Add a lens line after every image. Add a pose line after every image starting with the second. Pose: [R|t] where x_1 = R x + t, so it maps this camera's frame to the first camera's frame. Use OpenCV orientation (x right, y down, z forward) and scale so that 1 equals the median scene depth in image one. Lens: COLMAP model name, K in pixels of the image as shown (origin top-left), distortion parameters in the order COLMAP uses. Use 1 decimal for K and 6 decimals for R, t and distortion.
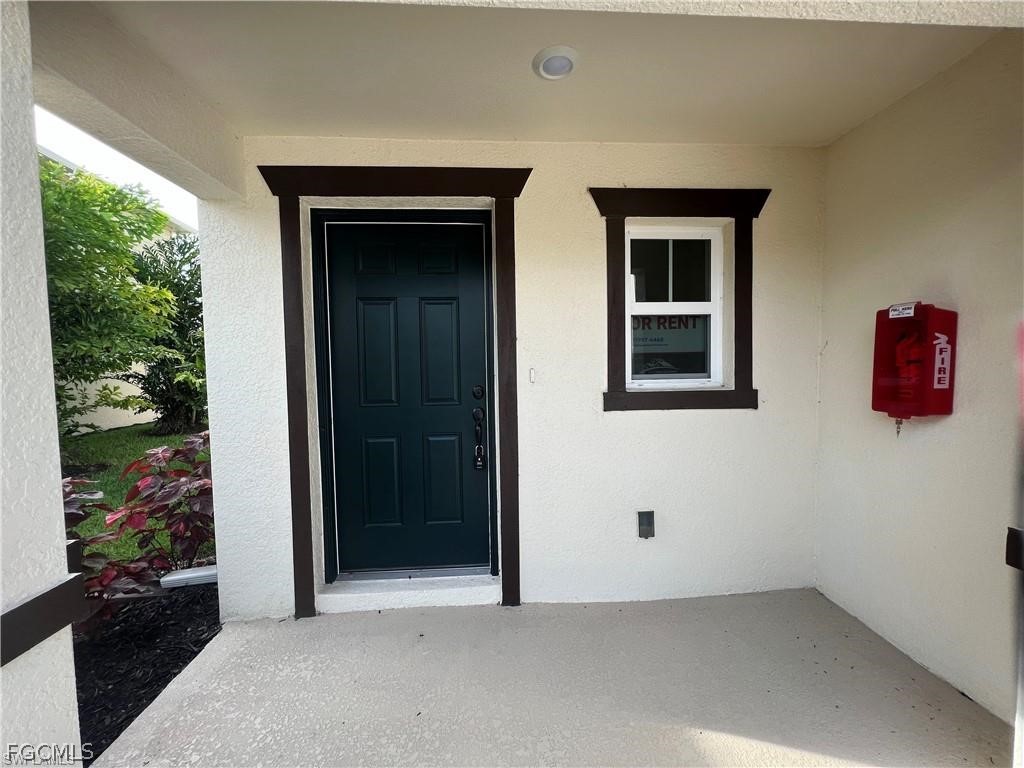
lens RADIAL K [[410.6, 0, 508.7], [0, 410.6, 382.6], [0, 0, 1]] dist [-0.002018, 0.001126]
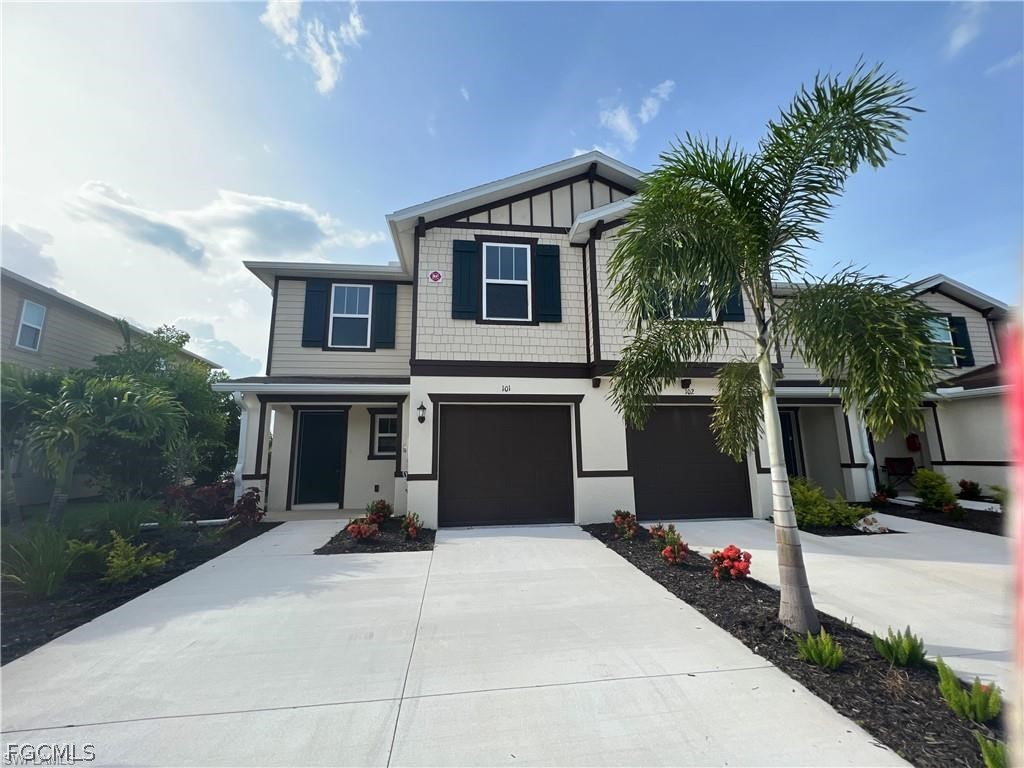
lens RADIAL K [[410.6, 0, 508.7], [0, 410.6, 382.6], [0, 0, 1]] dist [-0.002018, 0.001126]
pose [[0.998285, 0.013611, 0.056941, 1.398340], [-0.000804, 0.975697, -0.219124, 0.209230], [-0.058540, 0.218702, 0.974034, -3.272834]]
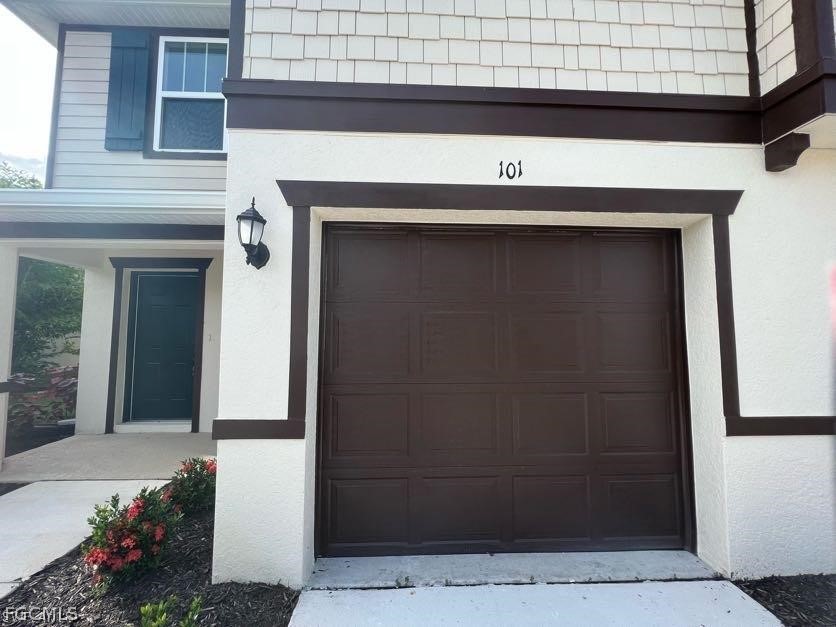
lens RADIAL K [[335.2, 0, 415.3], [0, 335.2, 312.4], [0, 0, 1]] dist [-0.002018, 0.001126]
pose [[0.999454, 0.016363, -0.028700, 1.343221], [-0.019393, 0.993888, -0.108675, 0.027568], [0.026747, 0.109172, 0.993663, -0.998250]]
